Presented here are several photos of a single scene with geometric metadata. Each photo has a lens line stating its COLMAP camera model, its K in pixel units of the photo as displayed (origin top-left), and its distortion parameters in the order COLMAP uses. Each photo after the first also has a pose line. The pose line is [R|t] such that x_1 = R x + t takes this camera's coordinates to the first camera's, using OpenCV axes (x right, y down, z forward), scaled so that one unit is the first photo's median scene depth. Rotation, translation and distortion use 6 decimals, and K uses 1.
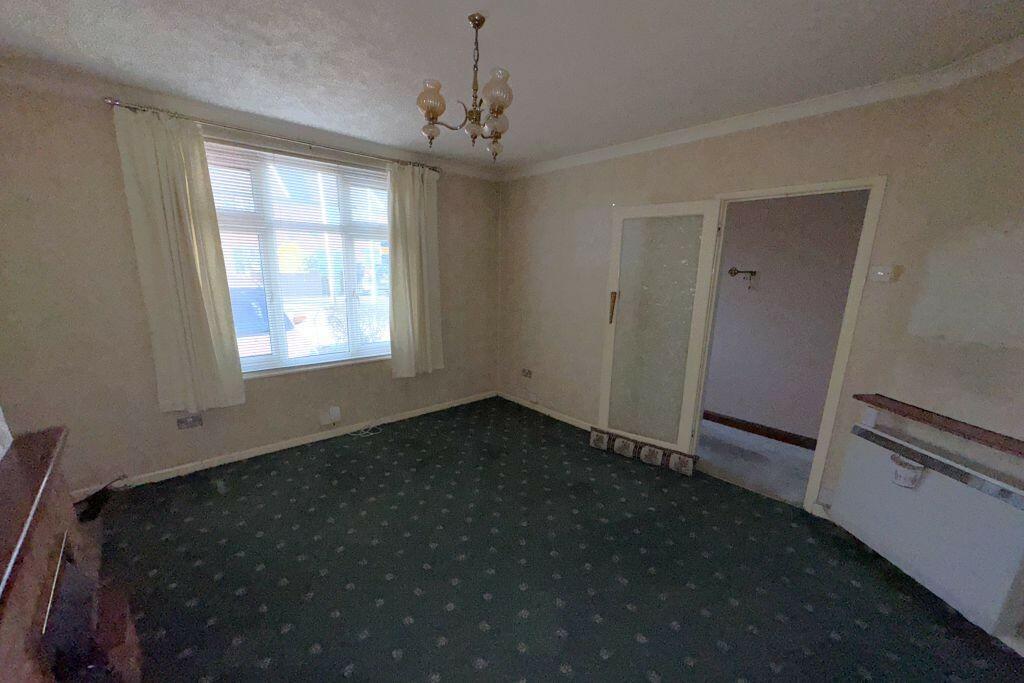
lens RADIAL K [[398.6, 0, 512.0], [0, 398.6, 341.5], [0, 0, 1]] dist [0.000472, 0.000083]
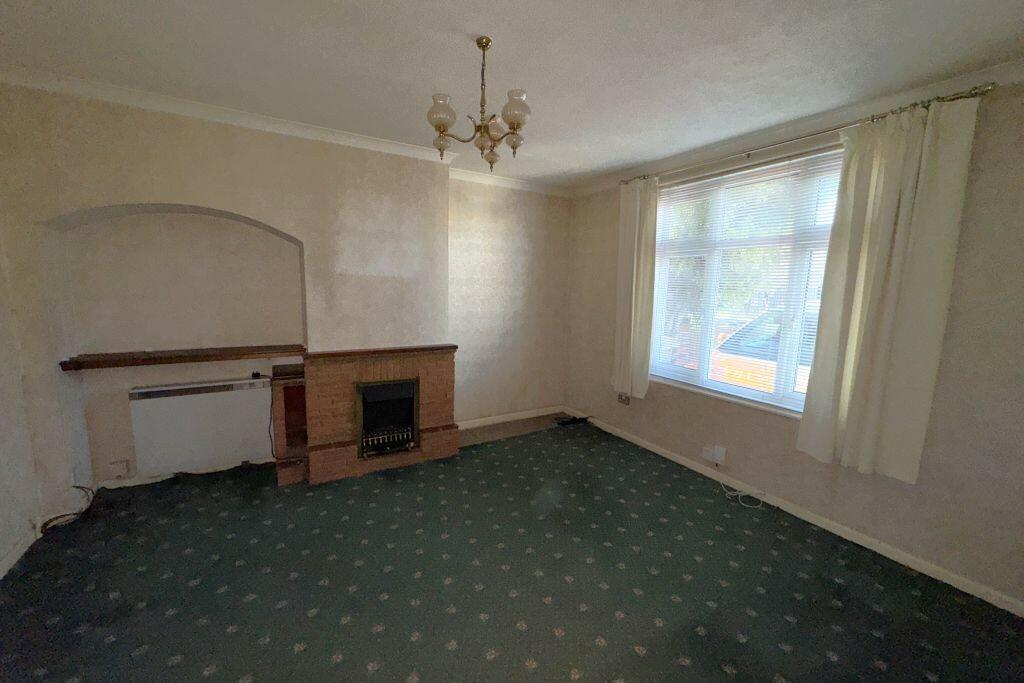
lens RADIAL K [[415.1, 0, 512.0], [0, 415.1, 341.5], [0, 0, 1]] dist [-0.000012, 0.000020]
pose [[-0.193117, 0.094148, -0.976648, 0.608843], [-0.220553, 0.965747, 0.136708, -0.095472], [0.956066, 0.241804, -0.165737, 0.802141]]
